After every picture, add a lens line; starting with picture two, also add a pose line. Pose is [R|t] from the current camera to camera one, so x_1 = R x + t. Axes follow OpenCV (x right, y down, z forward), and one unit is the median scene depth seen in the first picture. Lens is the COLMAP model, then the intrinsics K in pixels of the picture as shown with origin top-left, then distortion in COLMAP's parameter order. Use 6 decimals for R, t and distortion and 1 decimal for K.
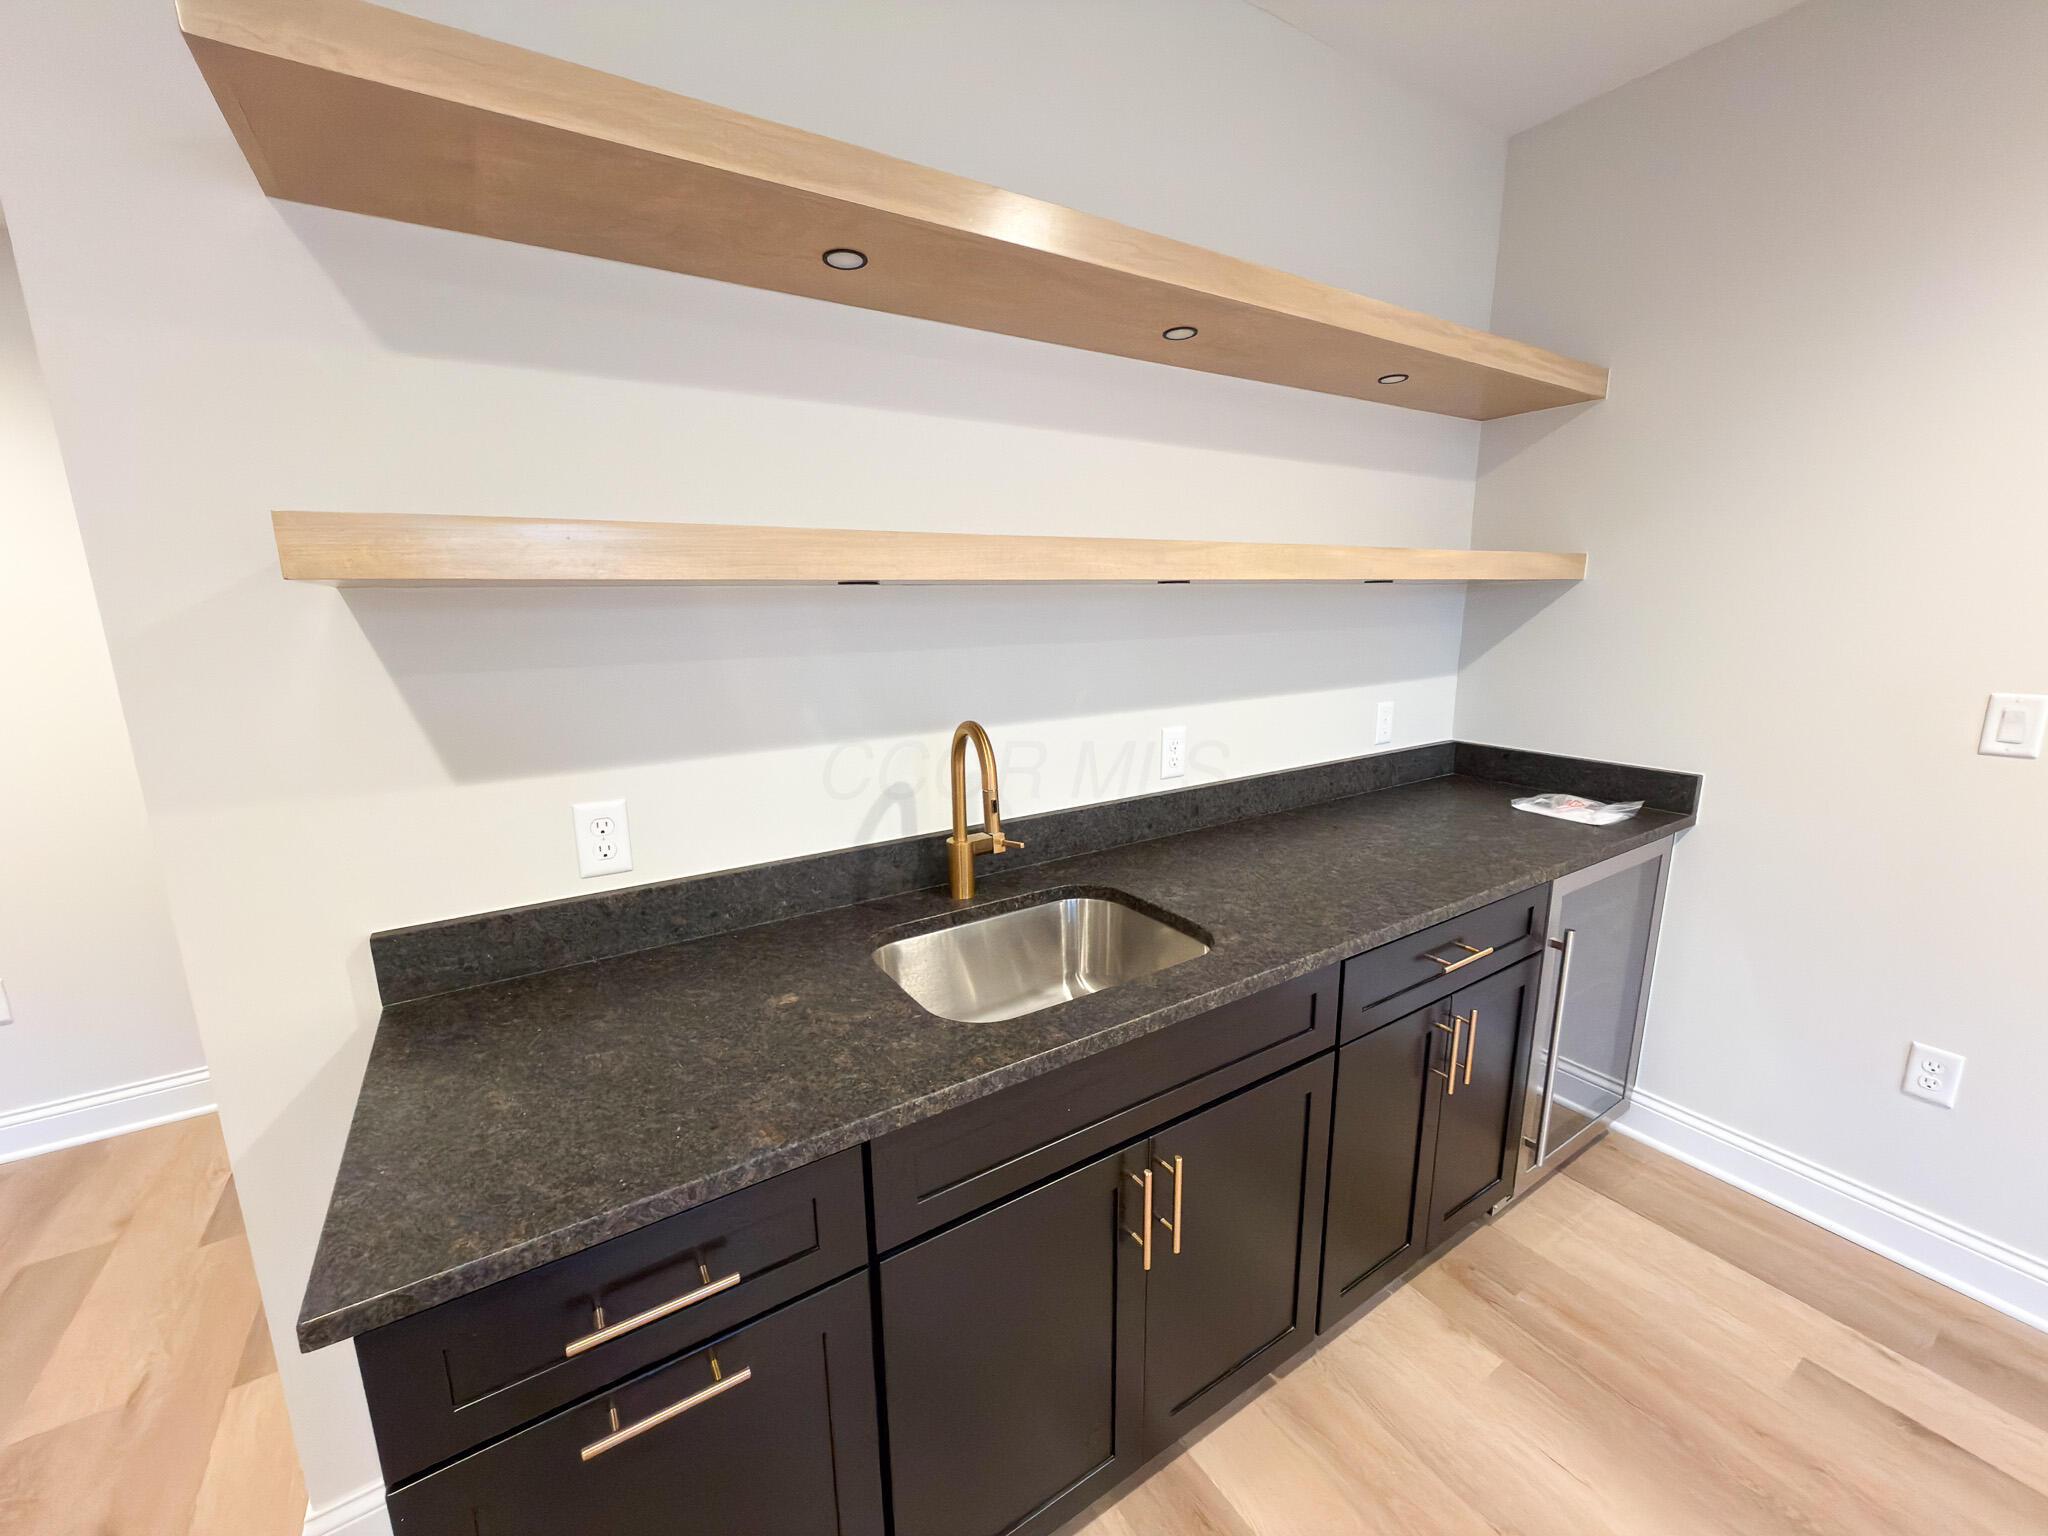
lens RADIAL K [[818.6, 0, 1024.0], [0, 818.6, 768.0], [0, 0, 1]] dist [-0.000049, -0.000031]
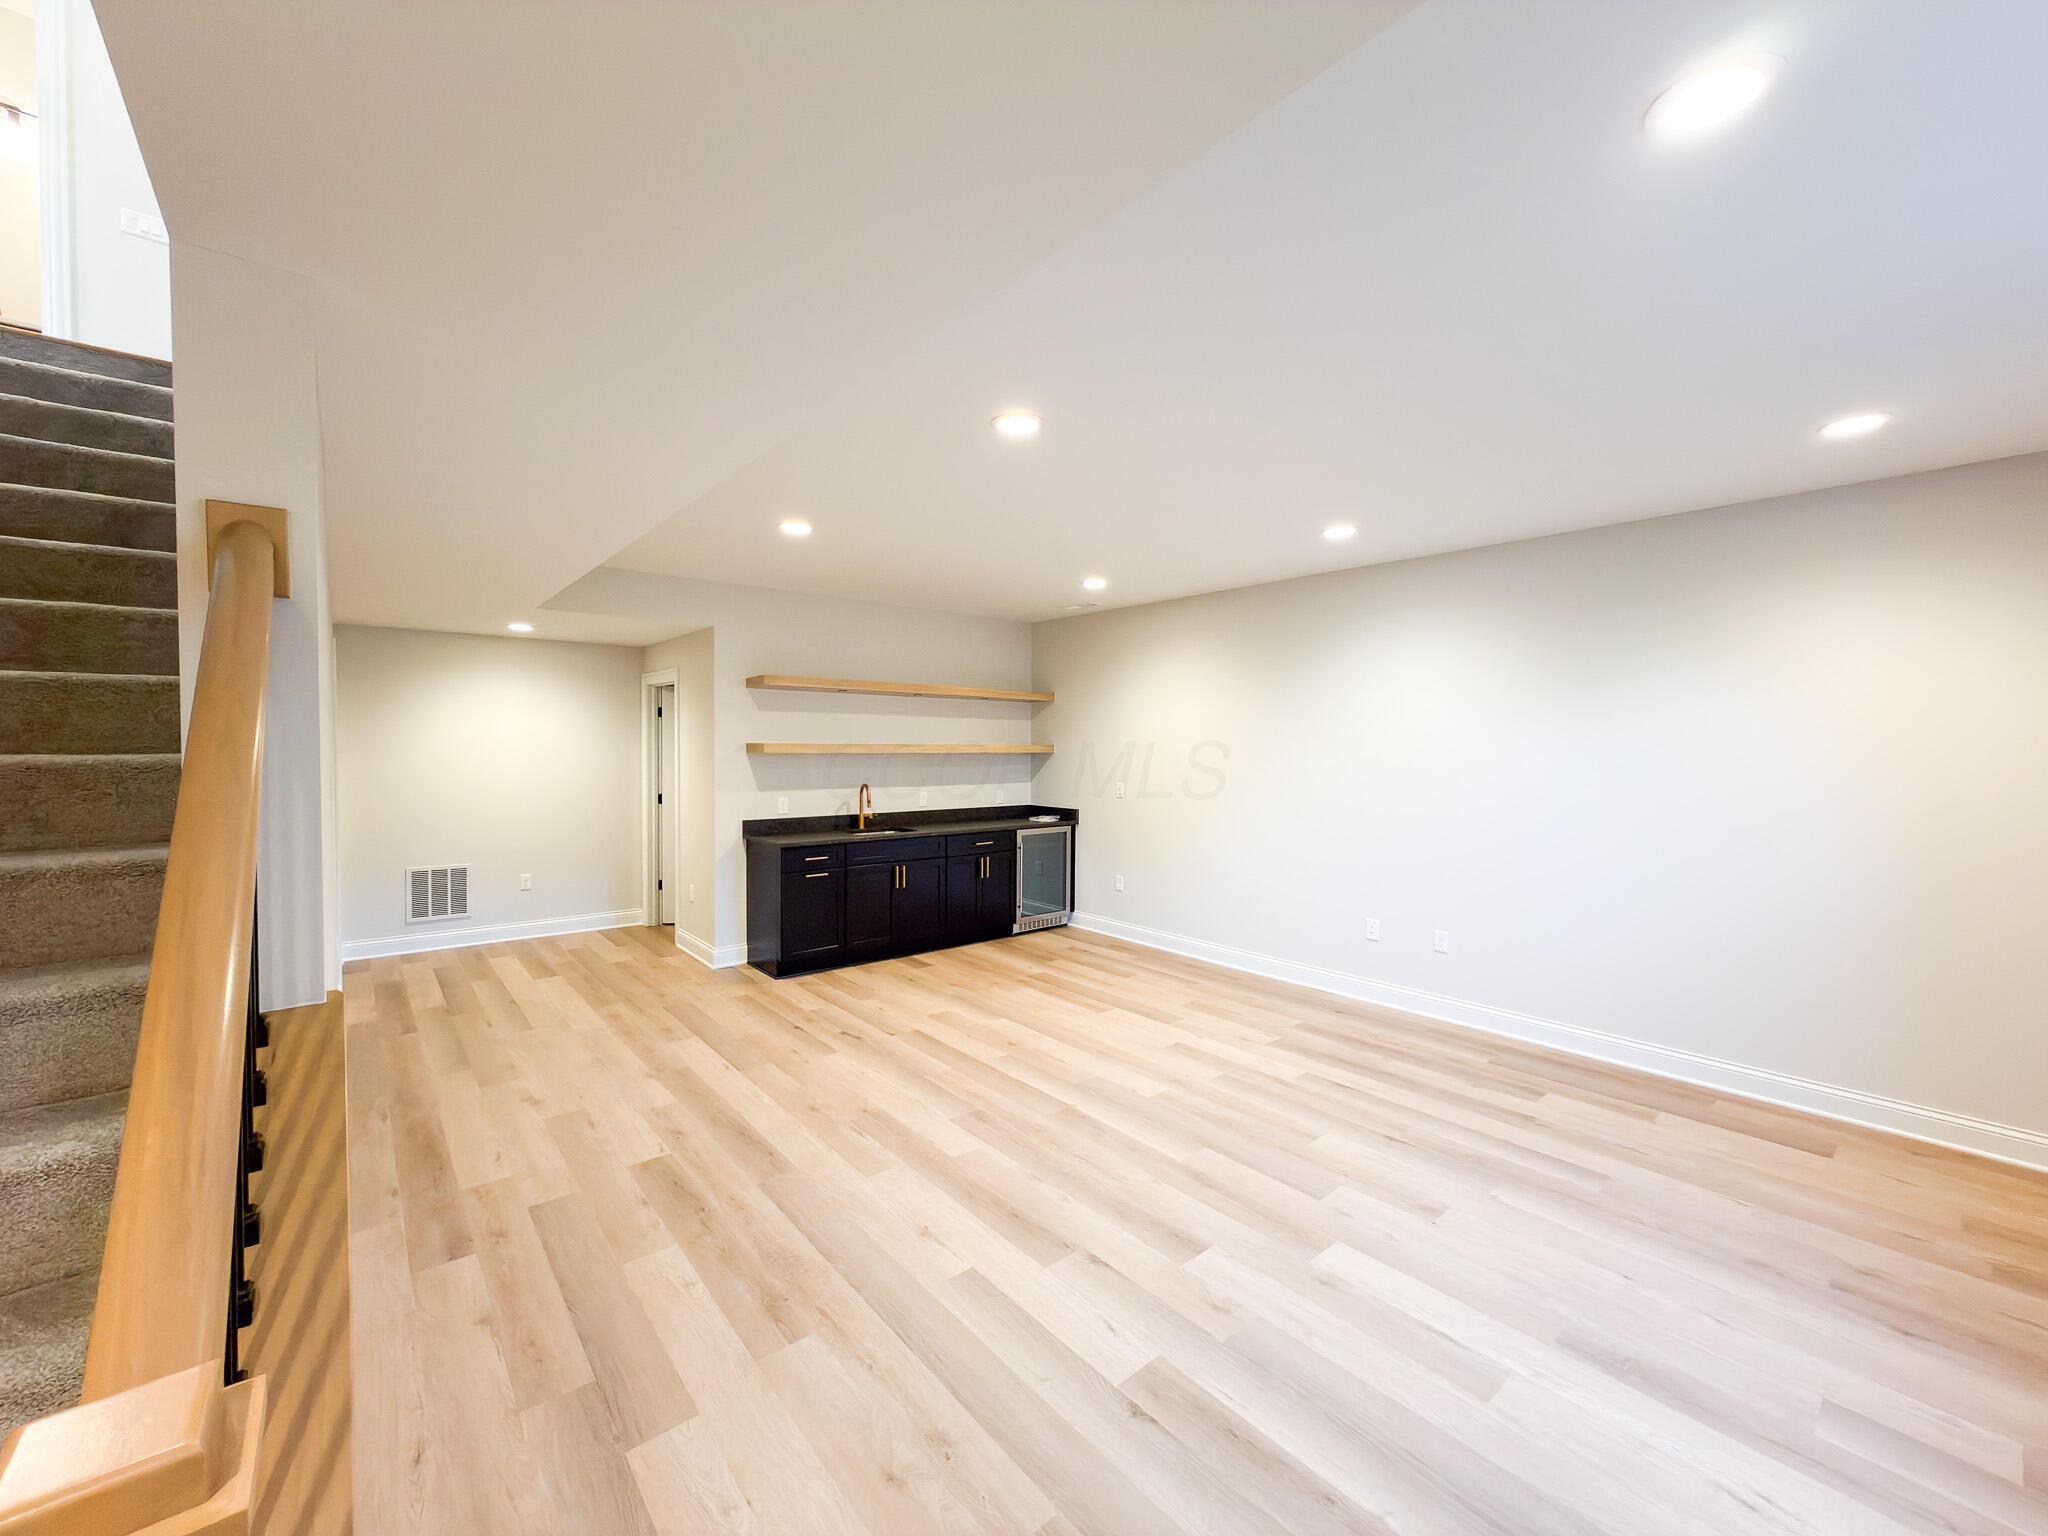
lens RADIAL K [[818.6, 0, 1024.0], [0, 818.6, 768.0], [0, 0, 1]] dist [-0.000049, -0.000031]
pose [[0.991415, 0.017490, 0.129580, 0.147064], [0.004892, 0.985359, -0.170425, 0.427481], [-0.130663, 0.169596, 0.976813, -2.384778]]
